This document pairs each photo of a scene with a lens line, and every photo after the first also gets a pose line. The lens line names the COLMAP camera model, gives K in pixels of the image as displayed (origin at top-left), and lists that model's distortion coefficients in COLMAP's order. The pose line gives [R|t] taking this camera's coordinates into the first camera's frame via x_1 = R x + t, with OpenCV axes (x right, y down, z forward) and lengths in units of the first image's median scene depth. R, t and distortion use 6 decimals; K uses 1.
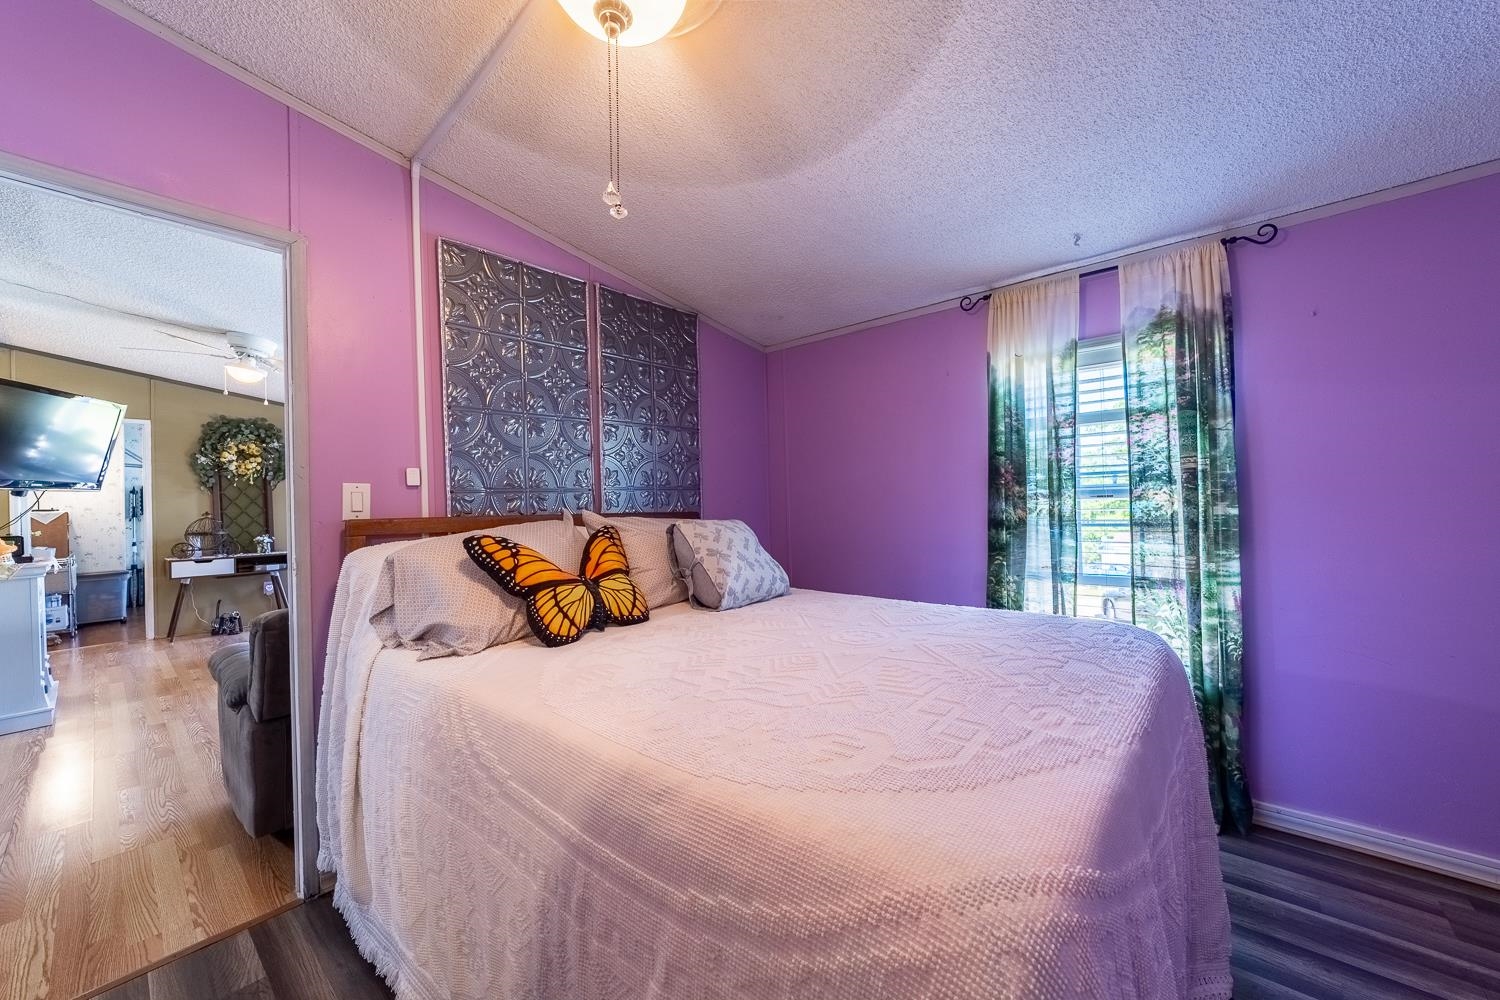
lens RADIAL K [[575.0, 0, 757.4], [0, 575.0, 504.6], [0, 0, 1]] dist [-0.013483, 0.005084]
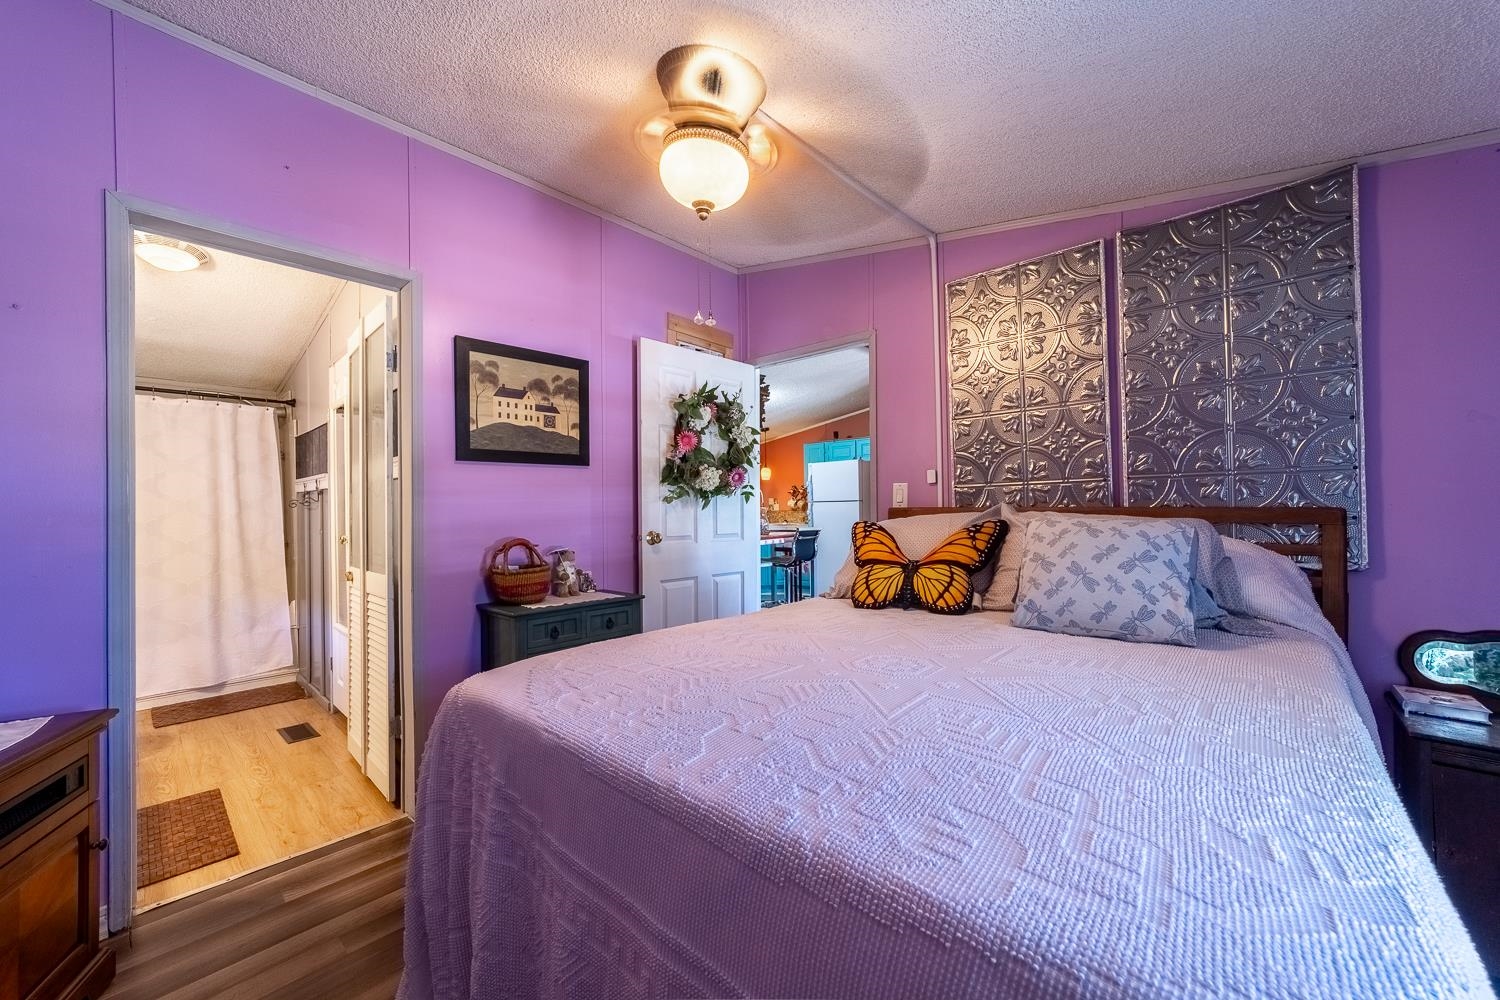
lens RADIAL K [[575.0, 0, 745.1], [0, 575.0, 504.2], [0, 0, 1]] dist [-0.013483, 0.005084]
pose [[-0.035967, 0.016120, -0.999223, 0.265855], [0.015215, 0.999763, 0.015581, -0.003968], [0.999237, -0.014643, -0.036204, 0.219314]]
